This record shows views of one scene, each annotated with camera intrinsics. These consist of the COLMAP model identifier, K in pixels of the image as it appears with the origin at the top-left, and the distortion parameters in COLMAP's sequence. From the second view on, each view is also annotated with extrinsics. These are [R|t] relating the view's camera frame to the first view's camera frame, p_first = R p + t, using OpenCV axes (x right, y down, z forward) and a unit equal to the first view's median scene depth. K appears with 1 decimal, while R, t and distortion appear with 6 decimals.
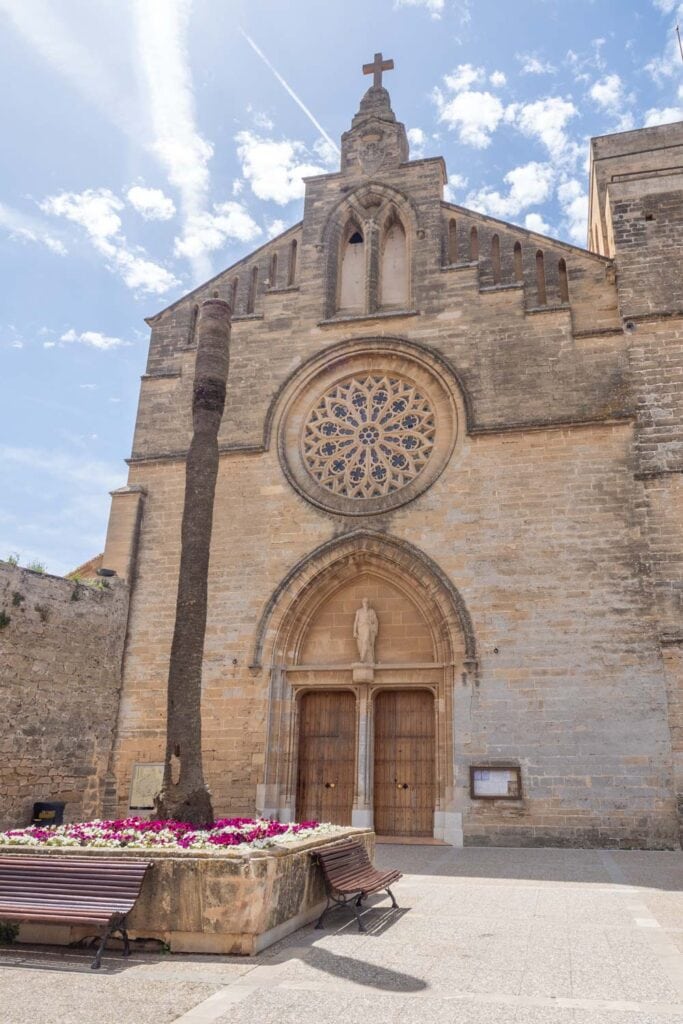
lens RADIAL K [[713.6, 0, 405.1], [0, 713.6, 504.7], [0, 0, 1]] dist [-0.005361, 0.005573]
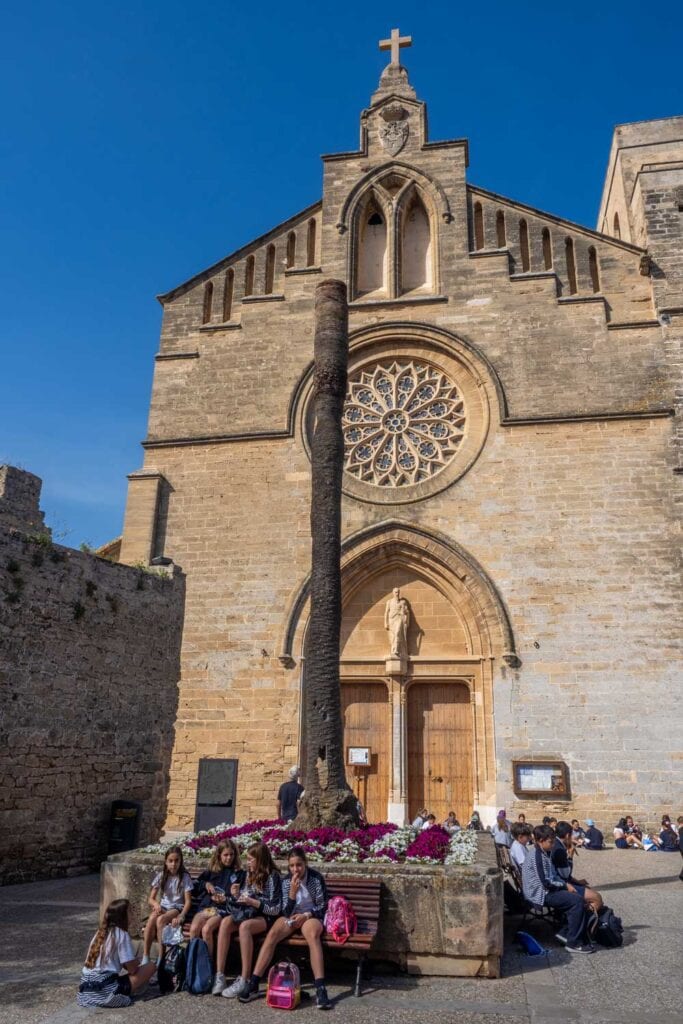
lens RADIAL K [[713.3, 0, 353.0], [0, 713.3, 500.2], [0, 0, 1]] dist [-0.008380, 0.002819]
pose [[0.999228, 0.018964, 0.034400, -0.151147], [-0.019531, 0.999678, 0.016222, -0.005543], [-0.034082, -0.016882, 0.999276, 0.023056]]
